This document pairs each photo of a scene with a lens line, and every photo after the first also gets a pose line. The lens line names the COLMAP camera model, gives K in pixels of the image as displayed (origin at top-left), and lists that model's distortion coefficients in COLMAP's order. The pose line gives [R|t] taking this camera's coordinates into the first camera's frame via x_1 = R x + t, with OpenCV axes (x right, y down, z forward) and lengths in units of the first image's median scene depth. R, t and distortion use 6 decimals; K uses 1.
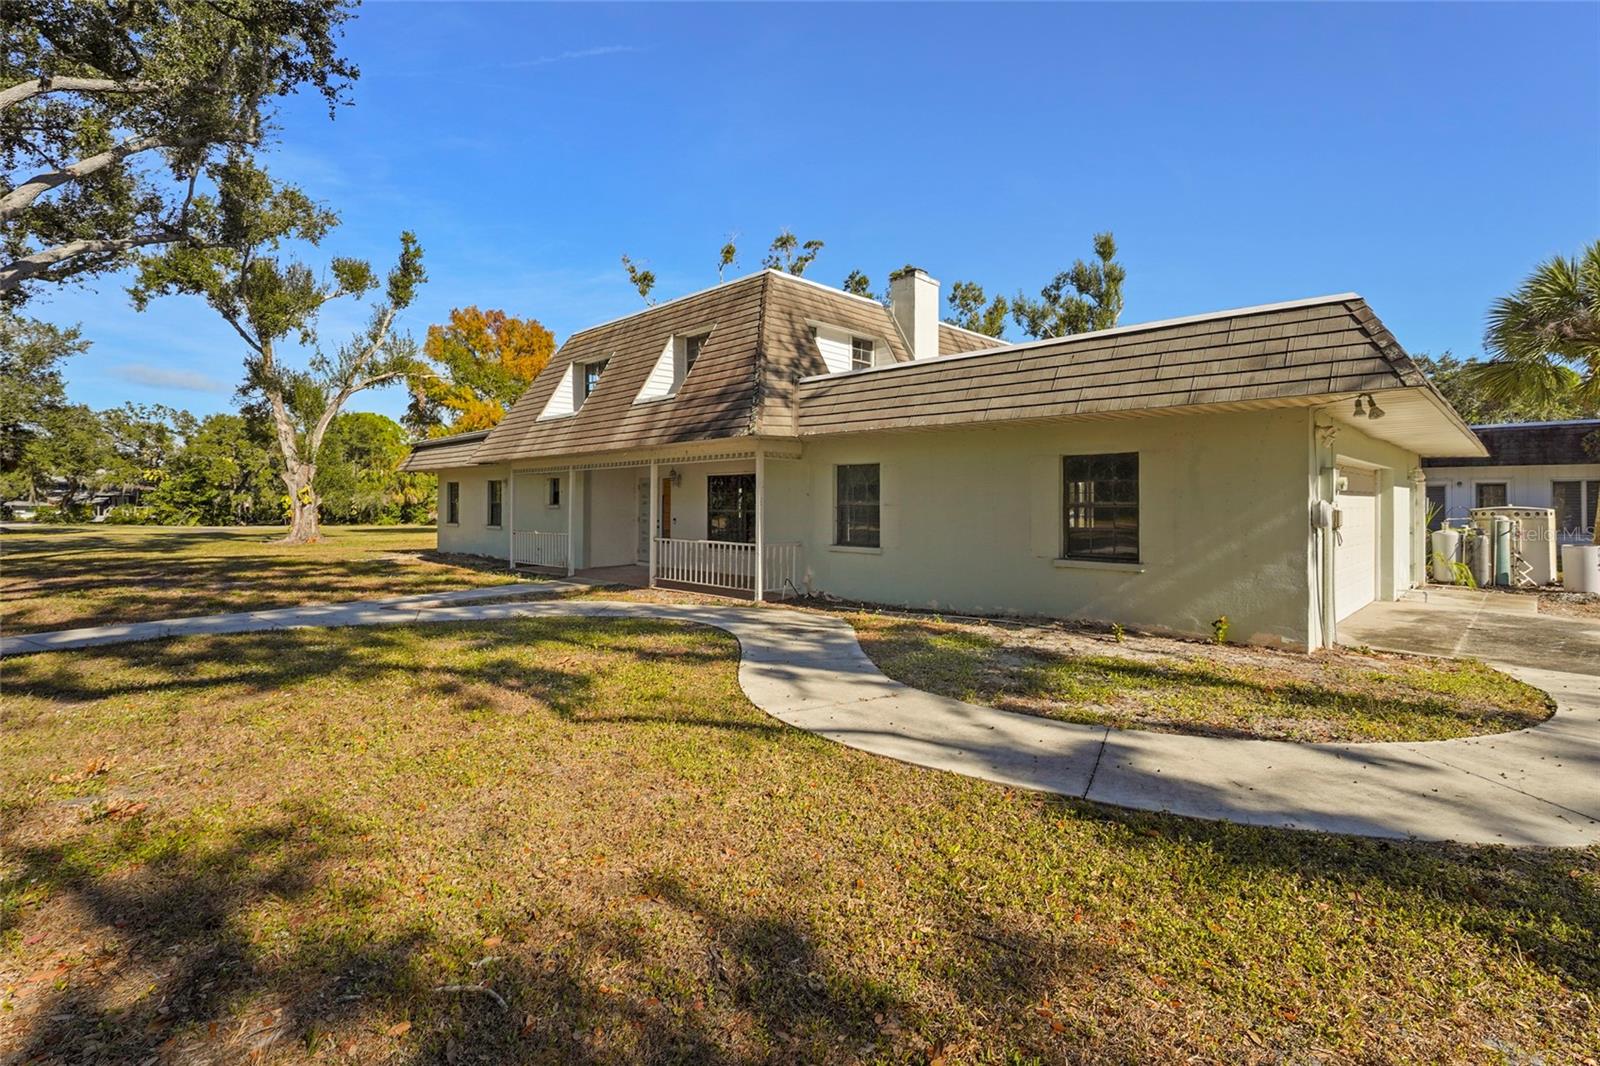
lens RADIAL K [[730.6, 0, 810.0], [0, 730.6, 508.6], [0, 0, 1]] dist [0.000743, 0.000109]
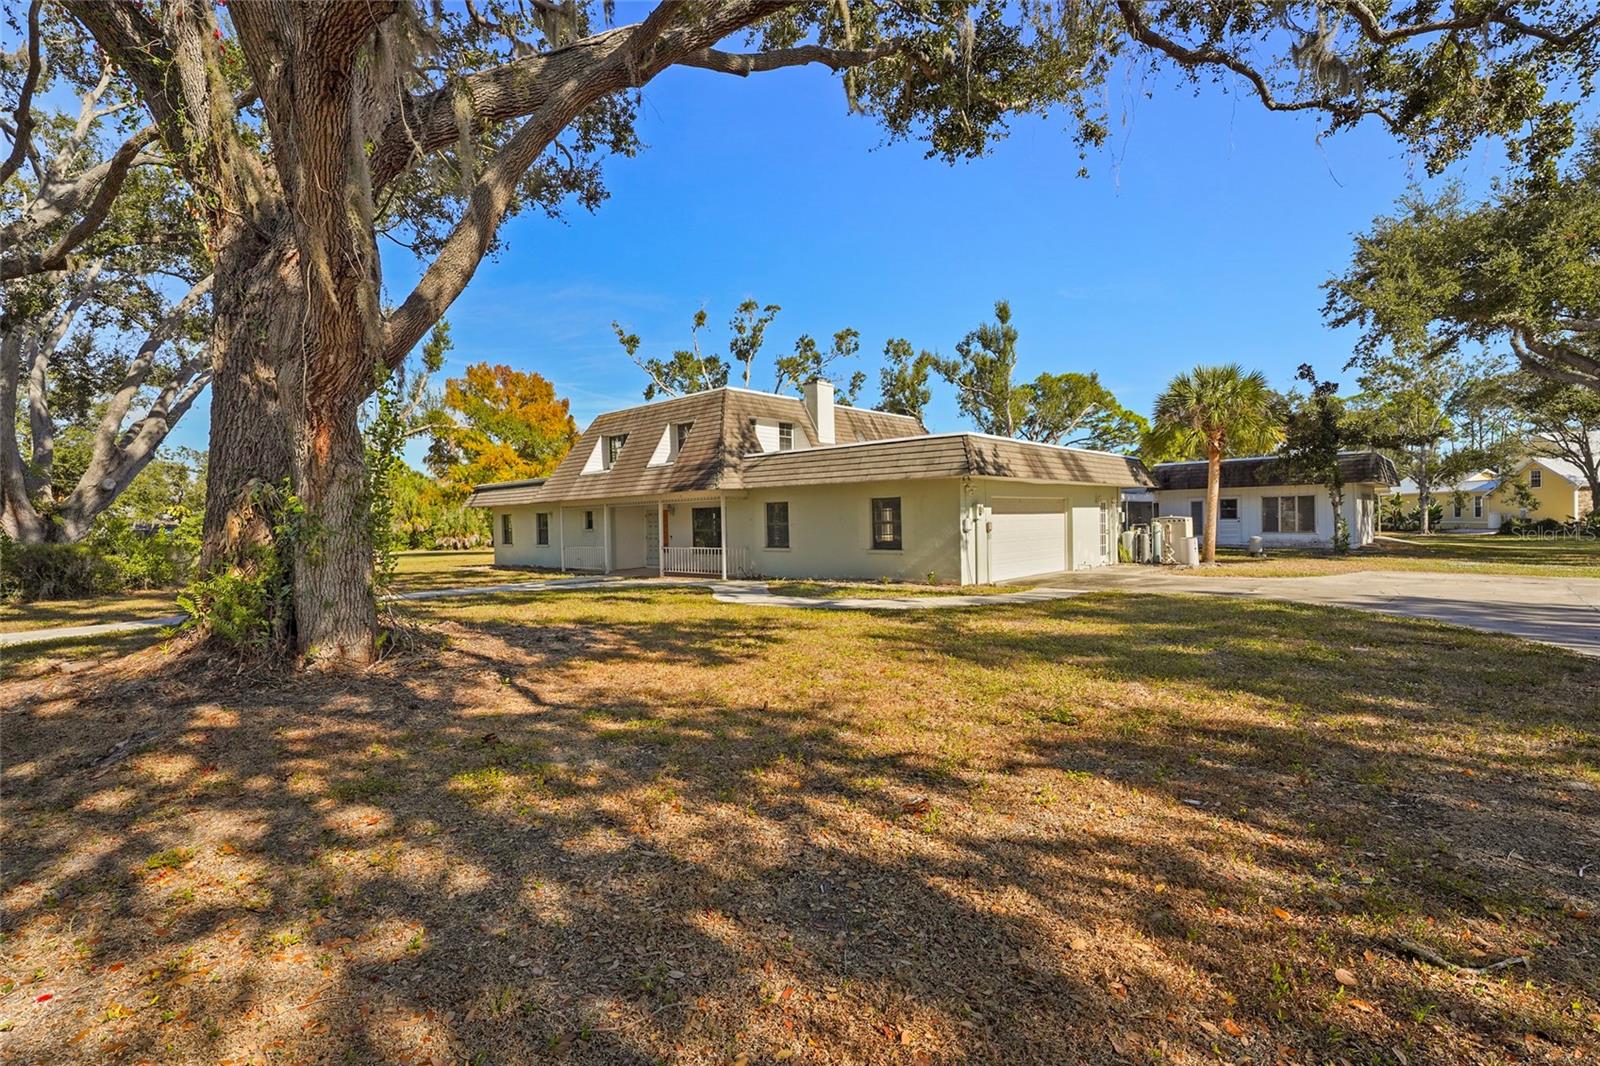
lens RADIAL K [[725.2, 0, 809.4], [0, 725.2, 525.8], [0, 0, 1]] dist [0.001072, 0.000543]
pose [[0.999229, -0.024041, 0.031033, 0.068918], [0.024082, 0.999710, -0.000963, 0.000514], [-0.031001, 0.001710, 0.999518, -0.617569]]
